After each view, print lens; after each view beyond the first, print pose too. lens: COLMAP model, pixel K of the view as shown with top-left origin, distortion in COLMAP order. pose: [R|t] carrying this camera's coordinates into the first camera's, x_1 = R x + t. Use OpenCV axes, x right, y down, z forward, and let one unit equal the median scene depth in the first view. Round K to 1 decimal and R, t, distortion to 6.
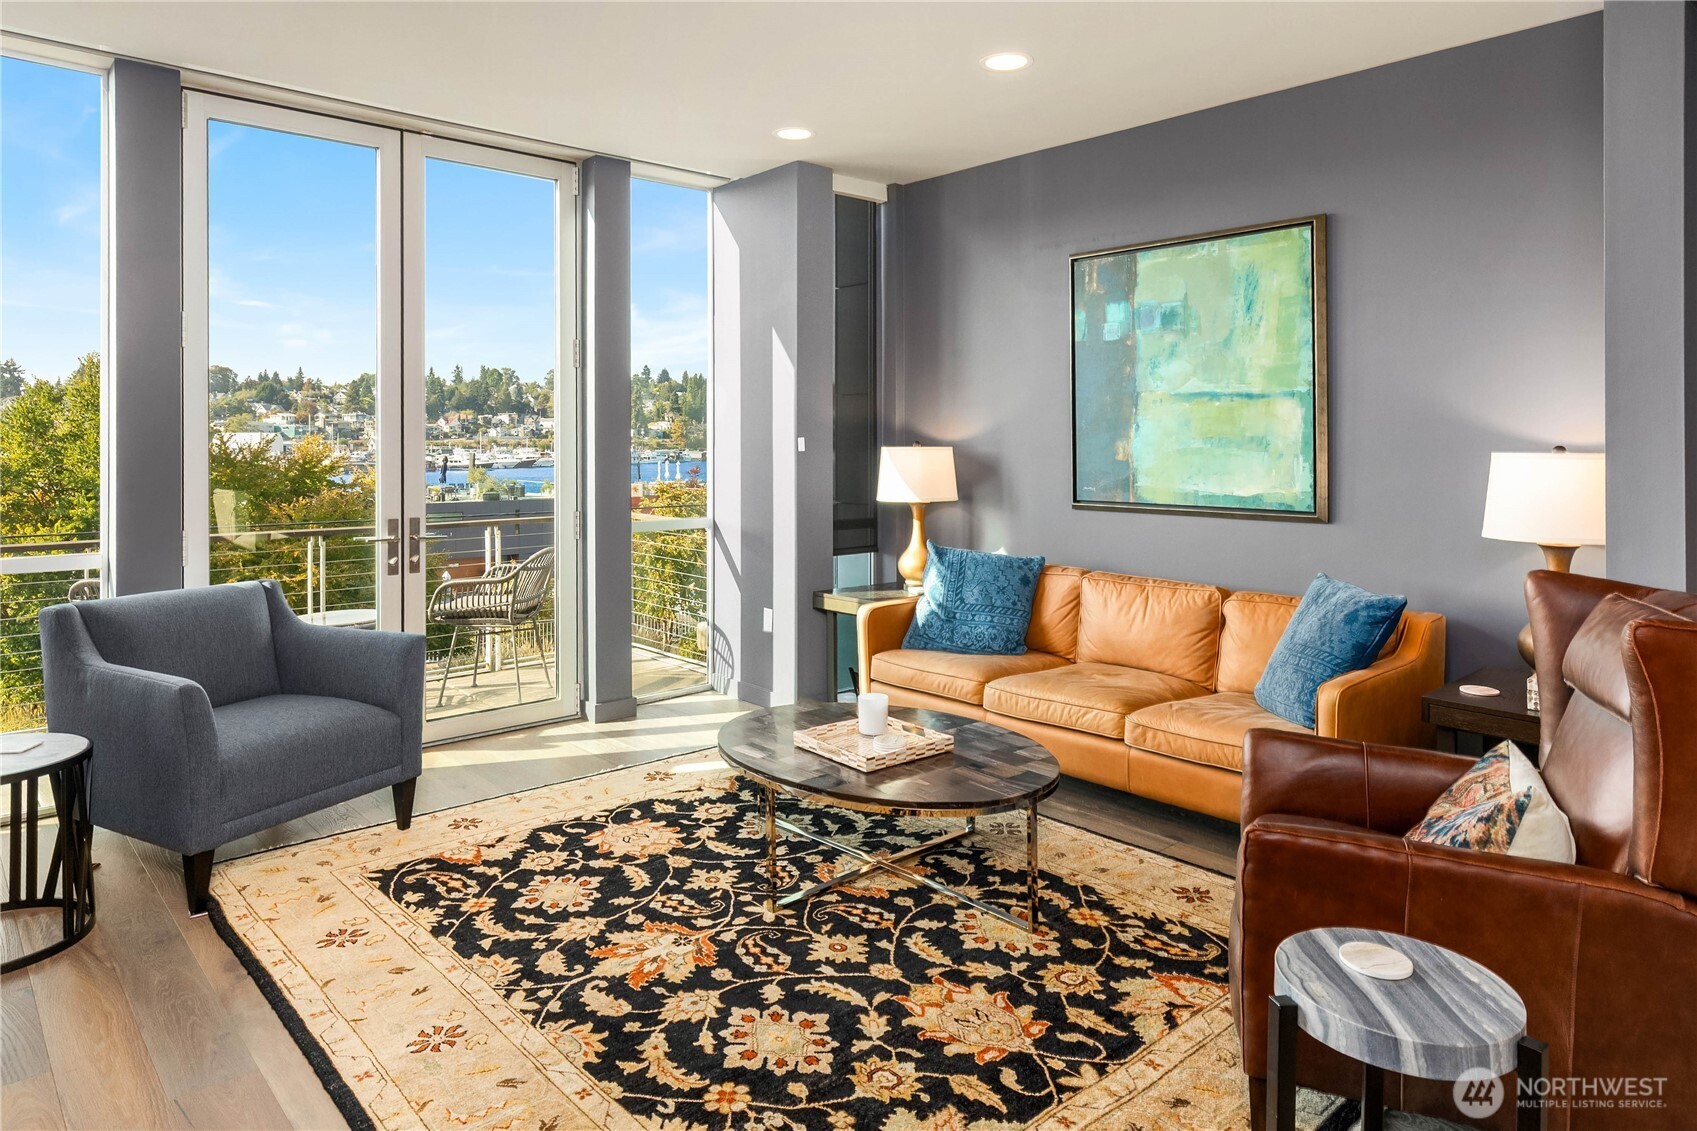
lens RADIAL K [[1060.1, 0, 855.1], [0, 1060.1, 435.8], [0, 0, 1]] dist [0.001952, 0.000988]
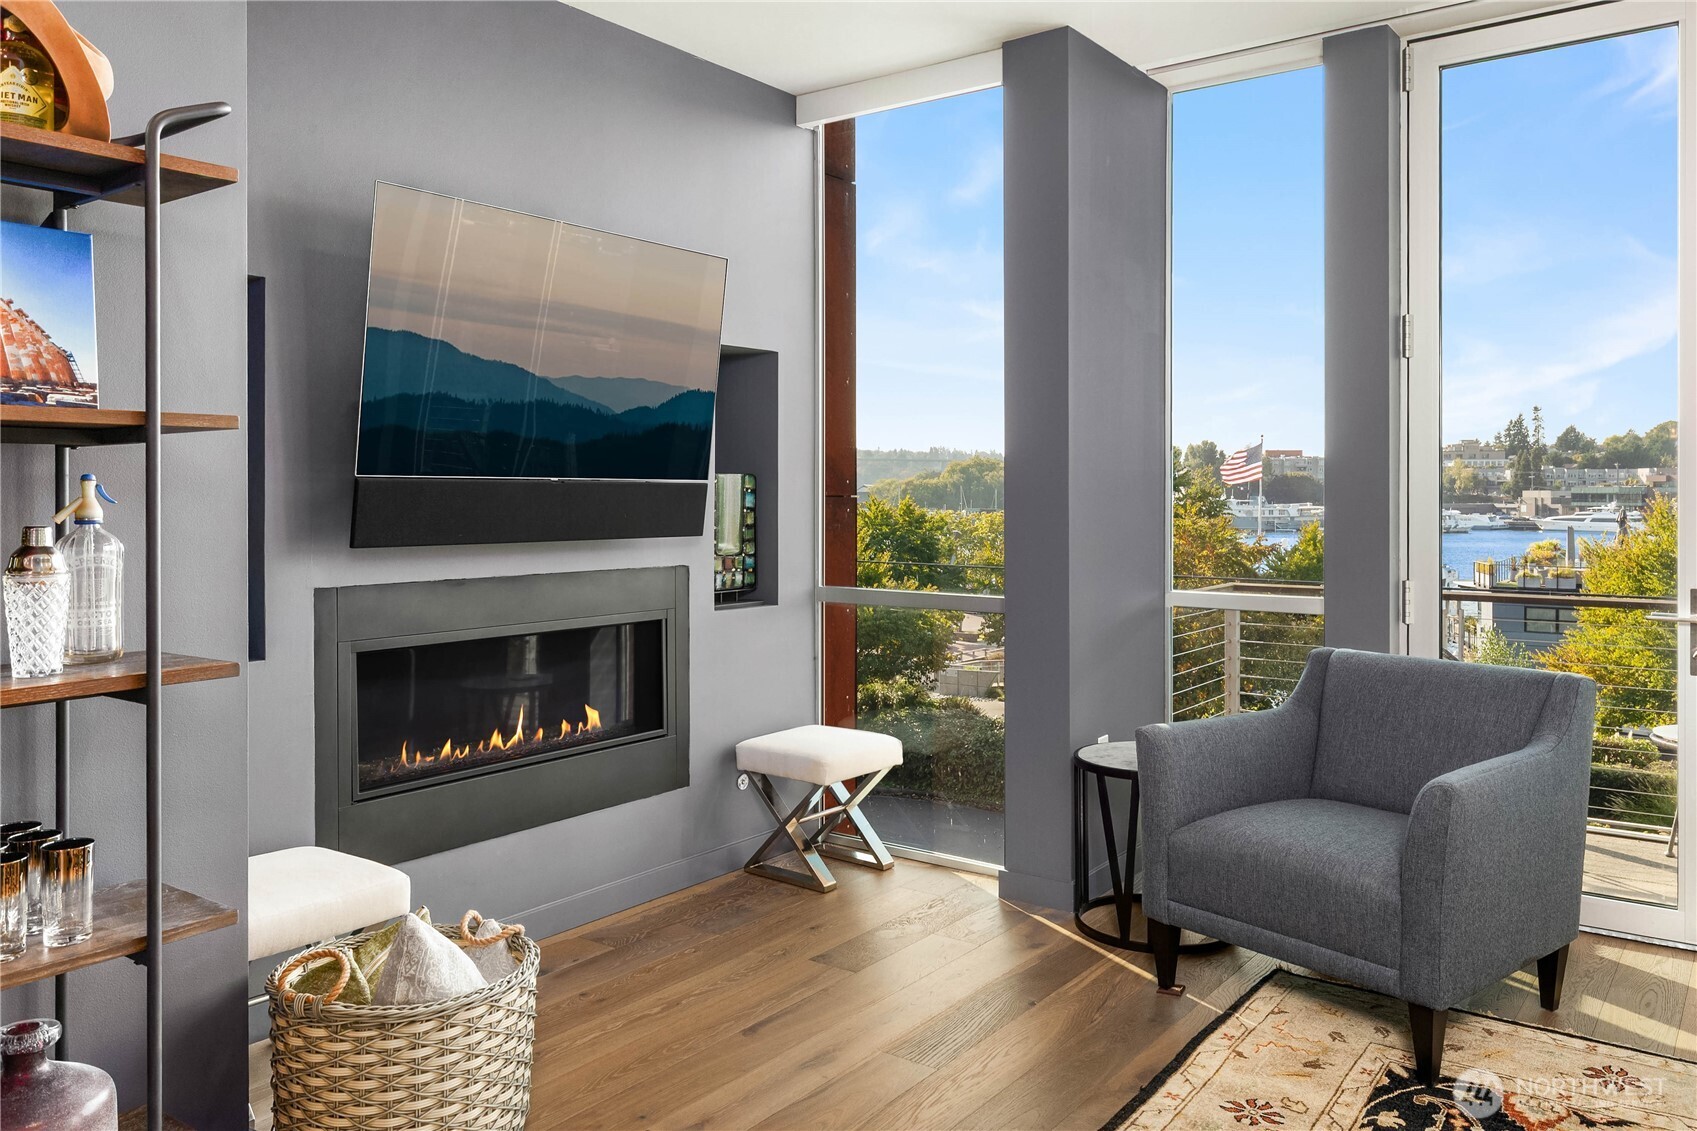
lens RADIAL K [[1267.7, 0, 850.8], [0, 1267.7, 501.8], [0, 0, 1]] dist [-0.000387, 0.000611]
pose [[0.189441, 0.001629, -0.981891, 0.223465], [0.004989, 0.999984, 0.002622, 0.020659], [0.981879, -0.005396, 0.189430, 0.346959]]
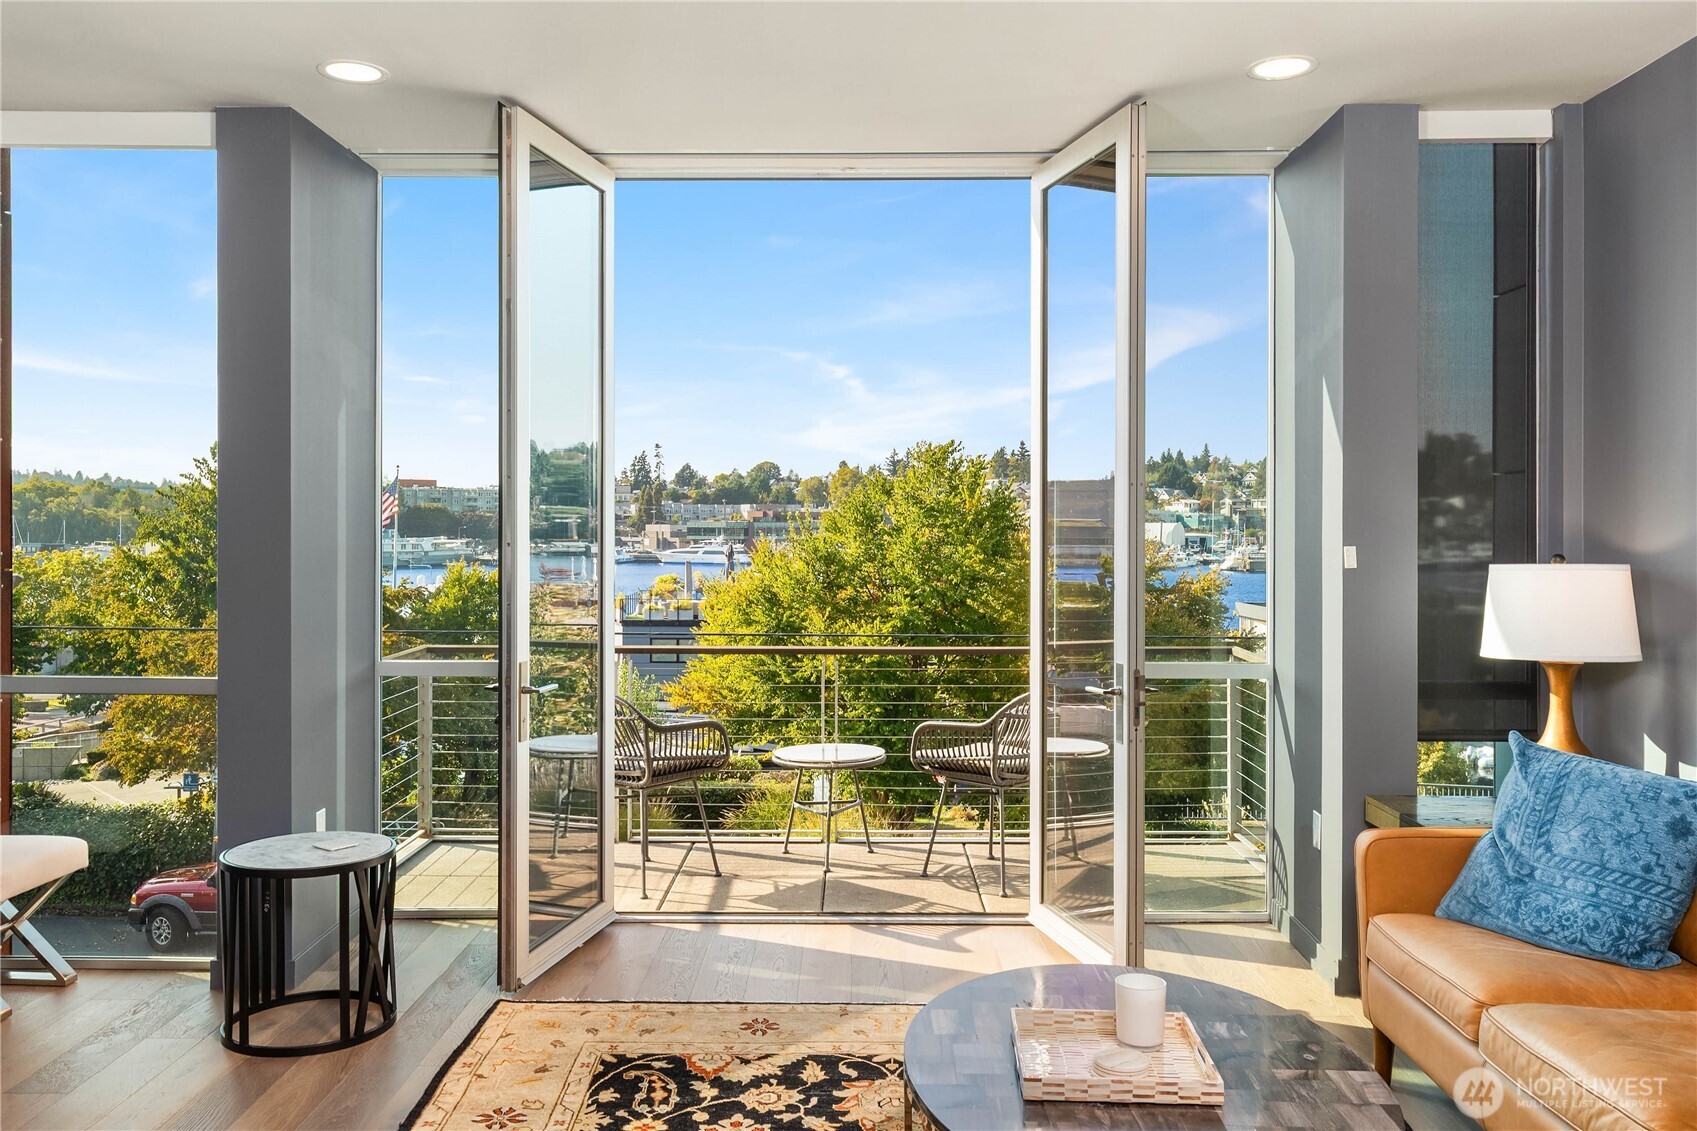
lens RADIAL K [[1385.4, 0, 840.4], [0, 1385.4, 535.2], [0, 0, 1]] dist [0.000905, 0.005240]
pose [[0.730588, 0.003113, -0.682812, 0.322975], [0.001800, 0.999977, 0.006485, -0.011944], [0.682817, -0.005967, 0.730566, 0.223983]]
